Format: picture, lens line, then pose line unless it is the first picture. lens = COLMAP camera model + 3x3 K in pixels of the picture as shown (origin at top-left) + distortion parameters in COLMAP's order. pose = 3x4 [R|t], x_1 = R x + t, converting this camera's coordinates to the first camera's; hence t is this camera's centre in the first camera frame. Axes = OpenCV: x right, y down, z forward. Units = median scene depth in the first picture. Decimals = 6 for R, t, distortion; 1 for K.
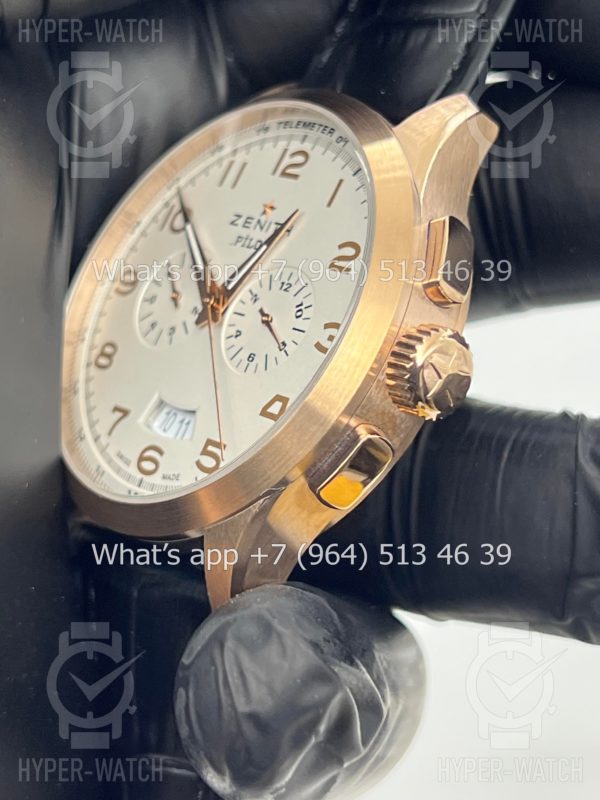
lens RADIAL K [[1927.9, 0, 300.0], [0, 1927.9, 400.0], [0, 0, 1]] dist [0.261248, -0.352405]
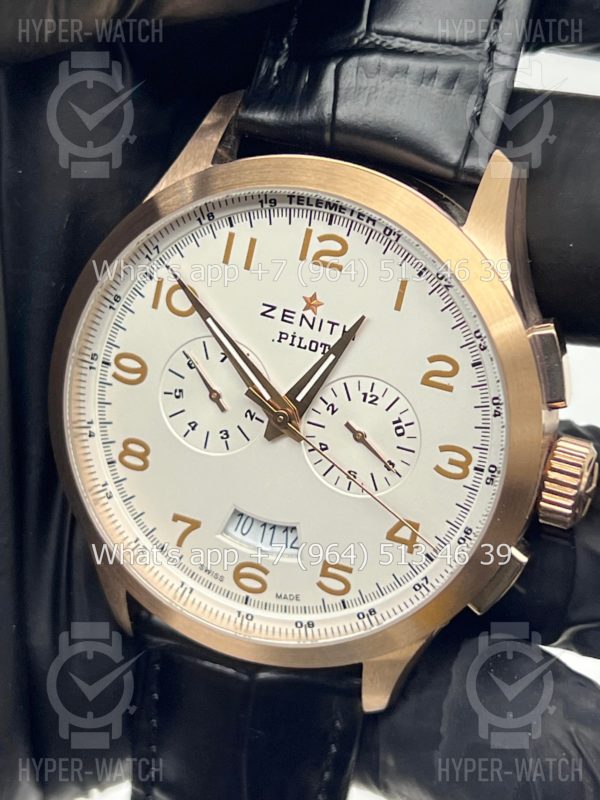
lens RADIAL K [[1927.9, 0, 300.0], [0, 1927.9, 400.0], [0, 0, 1]] dist [0.261248, -0.352405]
pose [[0.872946, -0.326429, 0.362504, -0.387650], [0.106693, 0.852885, 0.511080, -0.553864], [-0.476005, -0.407469, 0.779351, 0.253147]]
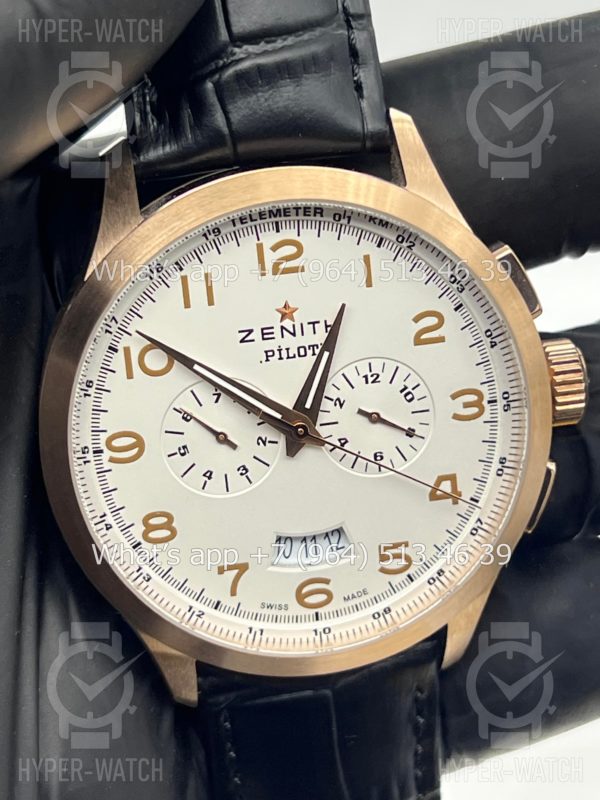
lens RADIAL K [[1927.9, 0, 300.0], [0, 1927.9, 400.0], [0, 0, 1]] dist [0.261248, -0.352405]
pose [[0.492279, -0.600051, 0.630556, -0.649821], [0.226261, 0.787724, 0.572972, -0.619240], [-0.840516, -0.139392, 0.523548, 0.504034]]
